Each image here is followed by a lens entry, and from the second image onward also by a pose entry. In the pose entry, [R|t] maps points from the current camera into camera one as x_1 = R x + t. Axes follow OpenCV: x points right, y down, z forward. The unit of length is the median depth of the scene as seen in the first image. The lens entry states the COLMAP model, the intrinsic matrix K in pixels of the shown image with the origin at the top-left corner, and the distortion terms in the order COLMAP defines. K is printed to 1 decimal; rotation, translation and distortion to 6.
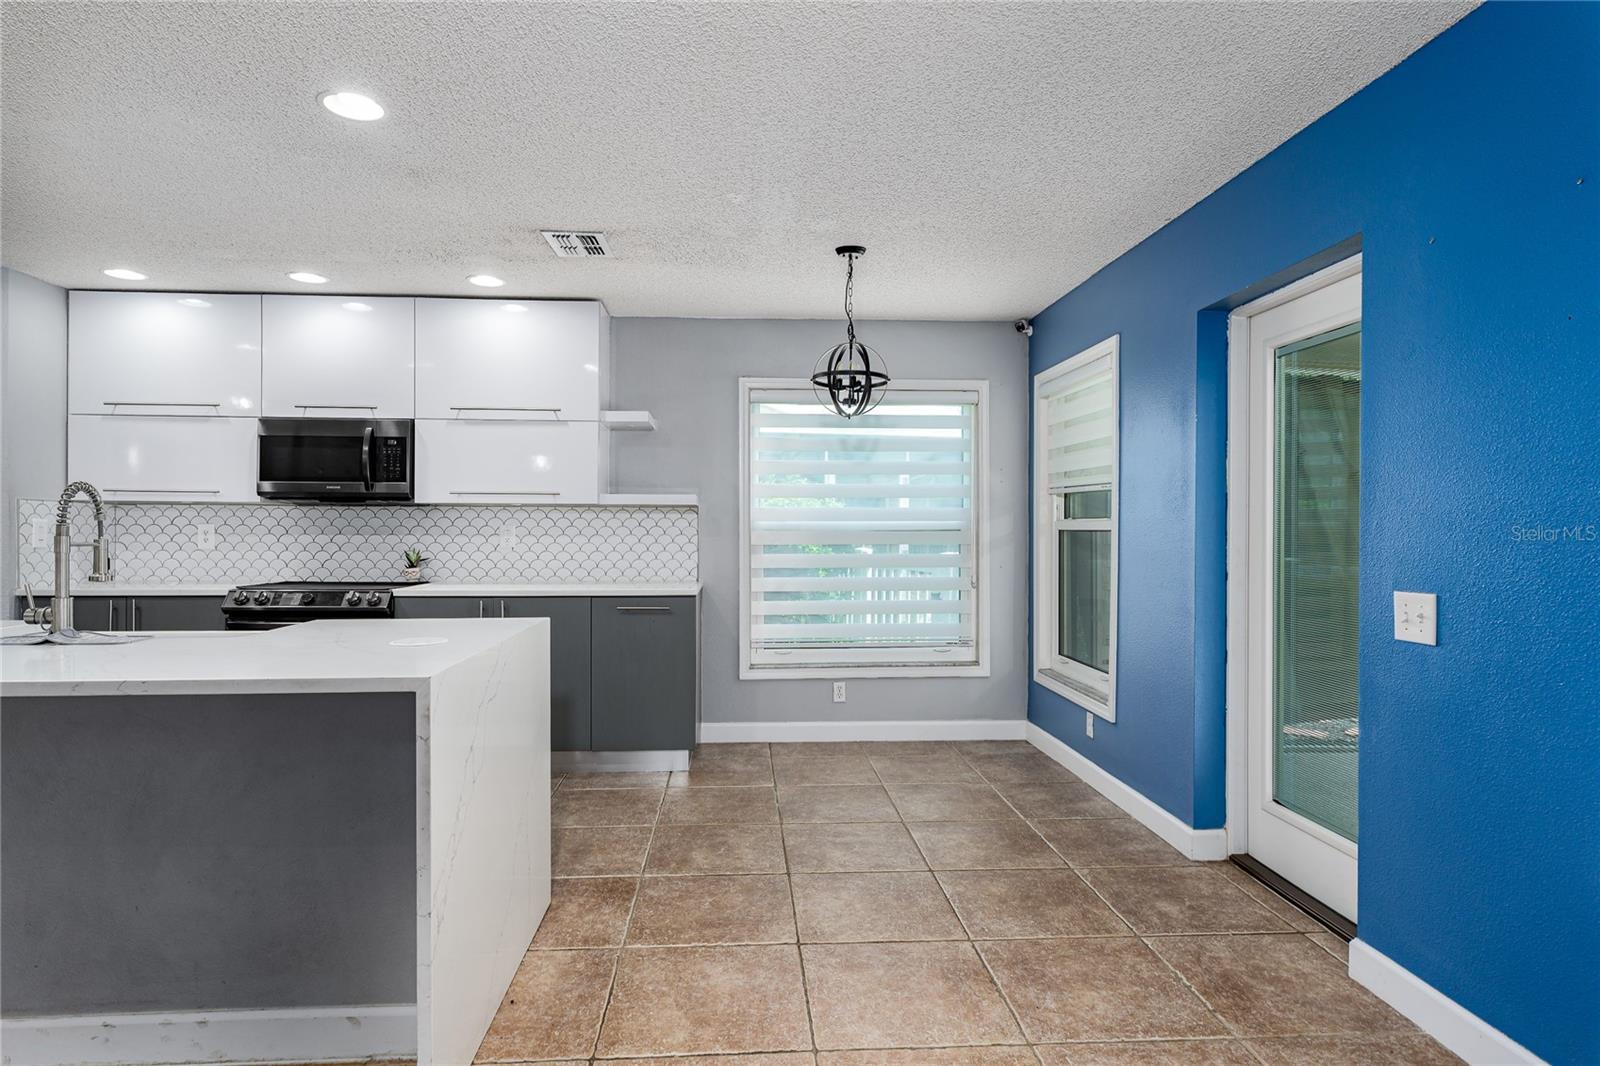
lens RADIAL K [[856.1, 0, 806.3], [0, 856.1, 527.8], [0, 0, 1]] dist [-0.004572, 0.002750]
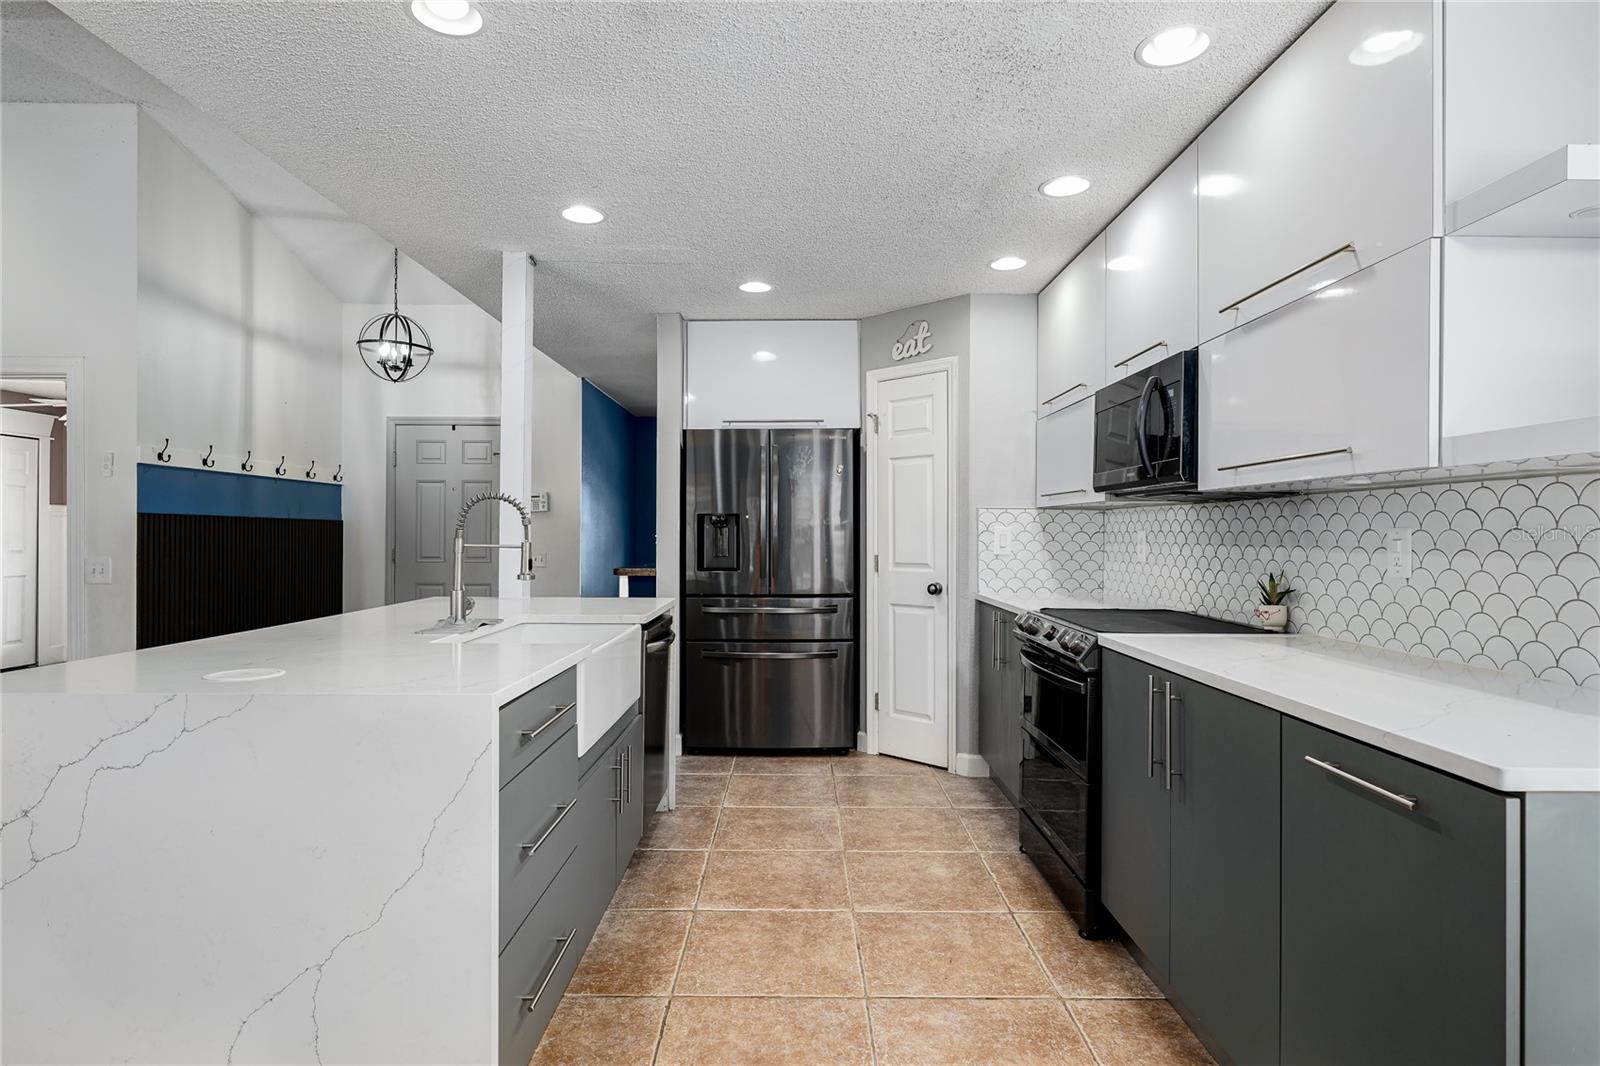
lens RADIAL K [[856.1, 0, 793.8], [0, 856.1, 528.3], [0, 0, 1]] dist [-0.004572, 0.002750]
pose [[-0.075847, -0.010135, -0.997068, 0.140360], [-0.002393, 0.999947, -0.009982, 0.002268], [0.997117, 0.001629, -0.075867, 0.774194]]
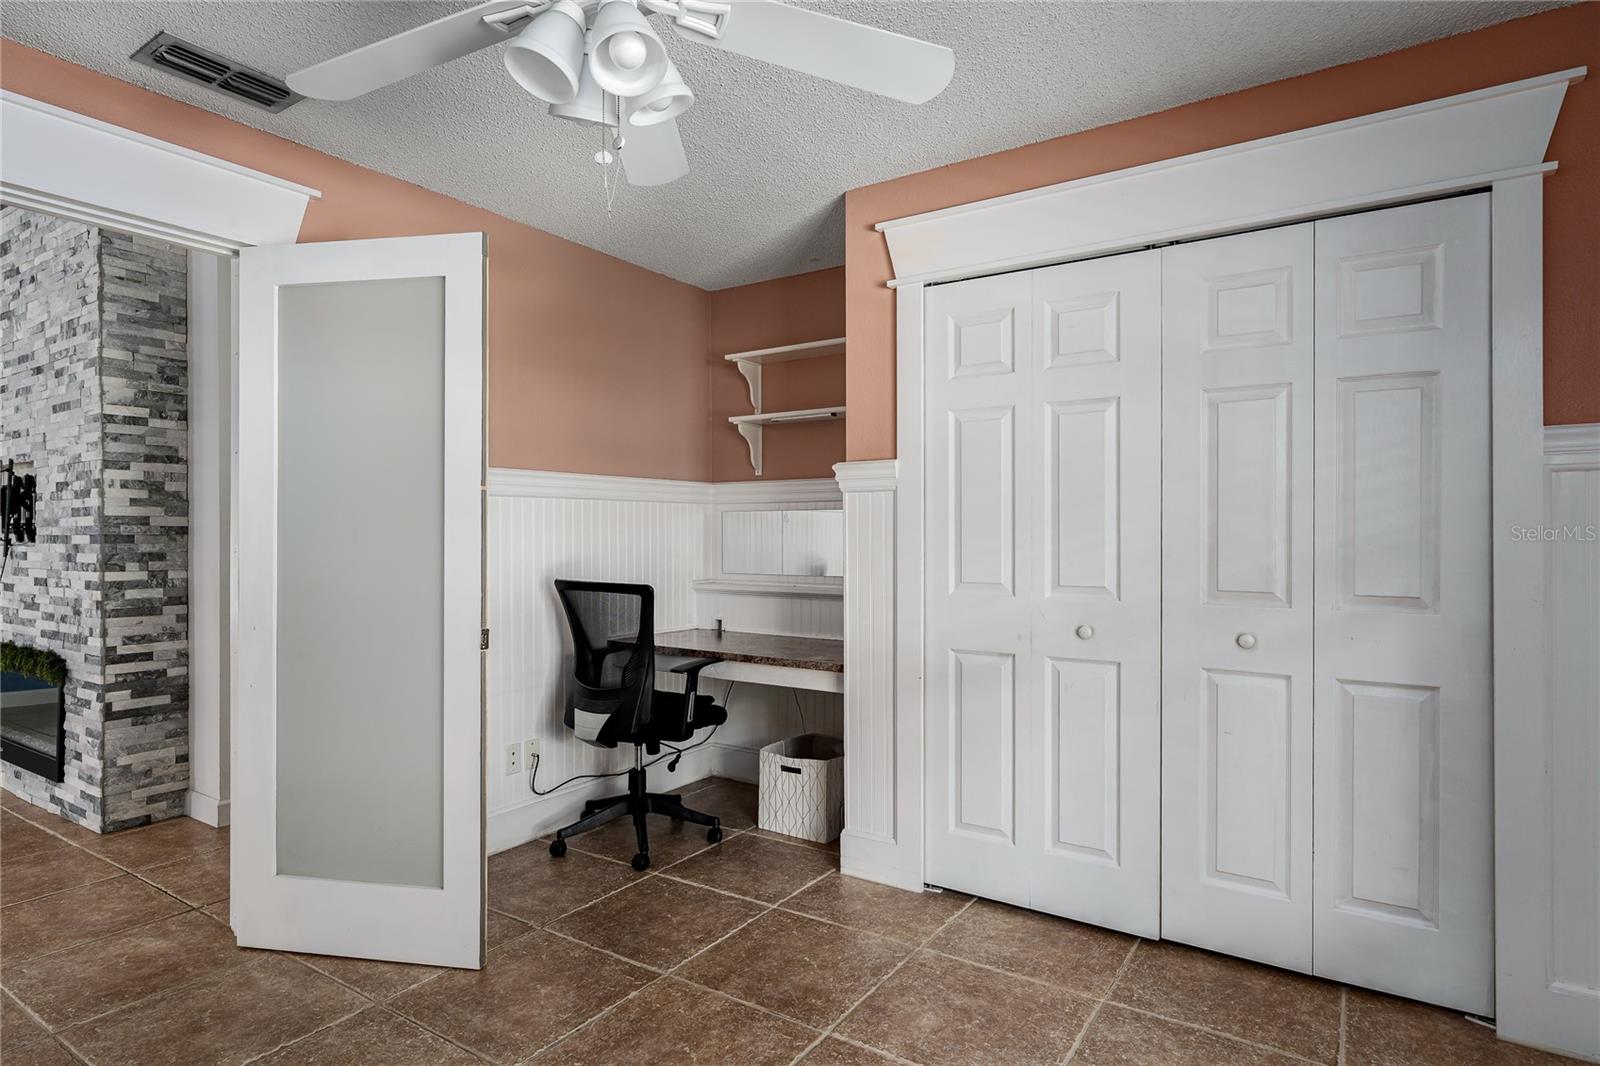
lens RADIAL K [[856.1, 0, 813.9], [0, 856.1, 531.6], [0, 0, 1]] dist [-0.004572, 0.002750]
pose [[-0.793915, -0.001758, 0.608027, -1.498324], [-0.002577, 0.999997, -0.000475, -0.003227], [-0.608024, -0.001944, -0.793916, -0.316759]]
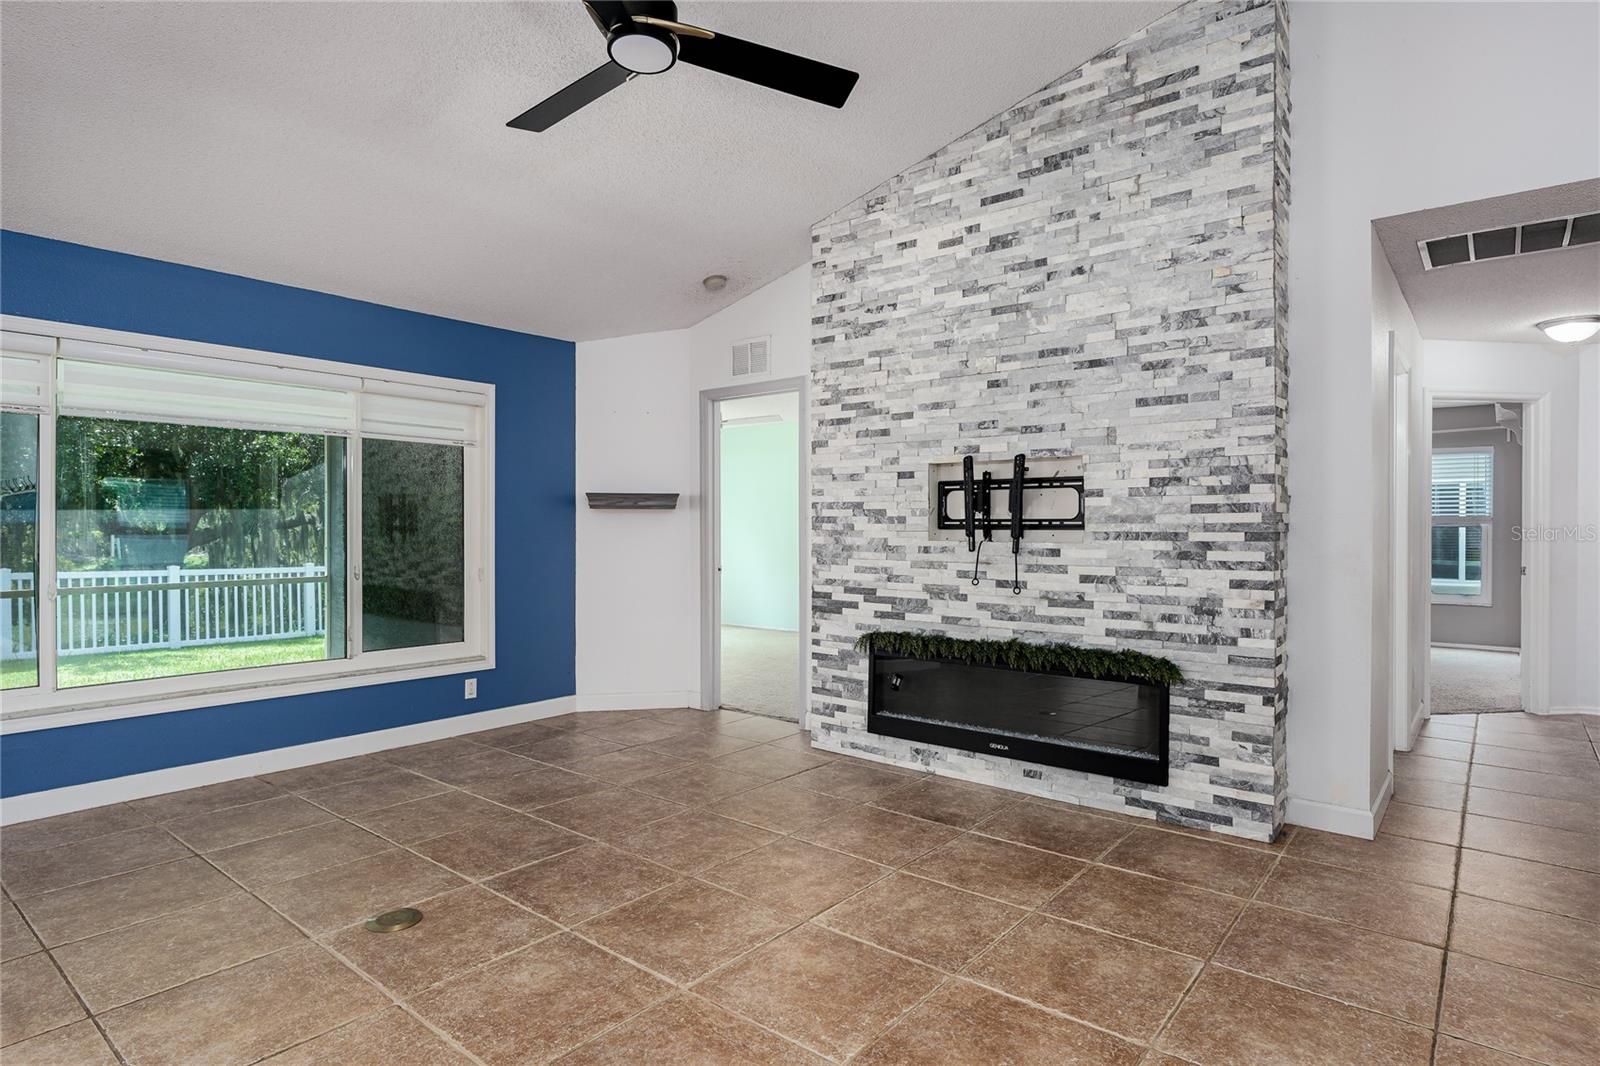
lens RADIAL K [[856.1, 0, 796.6], [0, 856.1, 534.3], [0, 0, 1]] dist [-0.004572, 0.002750]
pose [[-0.726469, -0.010124, 0.687124, -0.713866], [-0.005658, 0.999946, 0.008750, -0.001274], [-0.687176, 0.002469, -0.726487, 0.296139]]
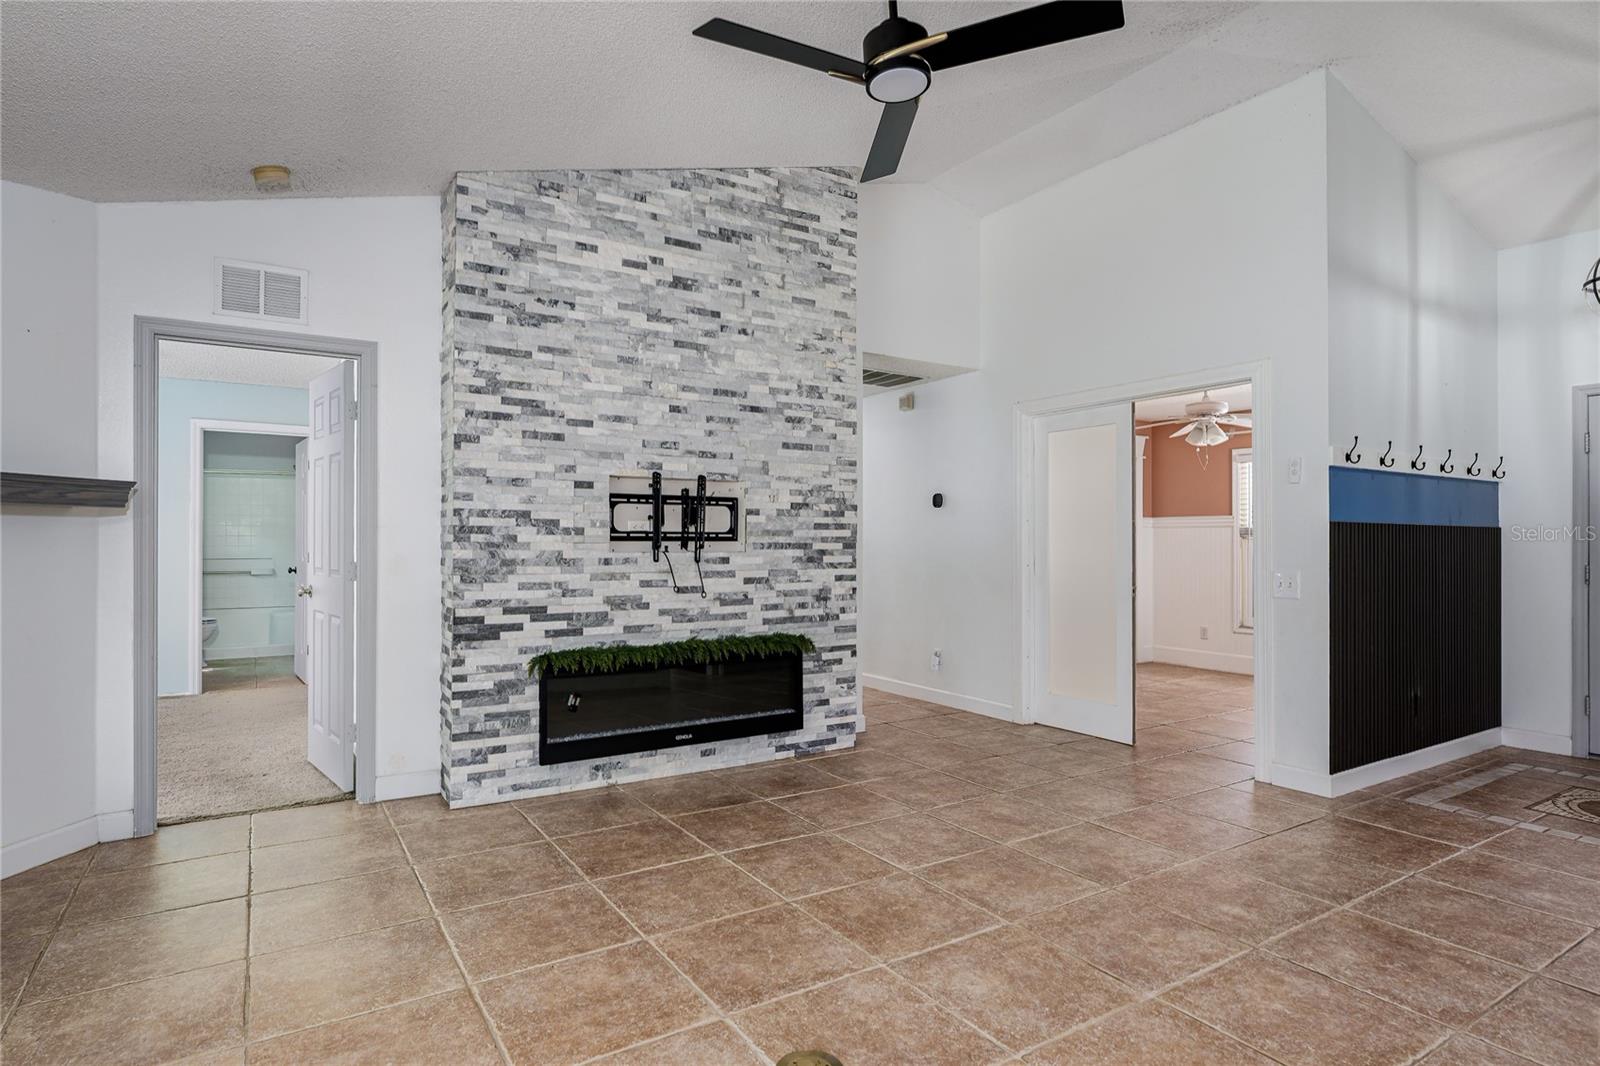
lens RADIAL K [[856.1, 0, 806.4], [0, 856.1, 534.8], [0, 0, 1]] dist [-0.004572, 0.002750]
pose [[-0.877258, -0.008918, -0.479937, 0.114060], [-0.004635, 0.999938, -0.010108, 0.002431], [0.479997, -0.006643, -0.877245, 0.444479]]
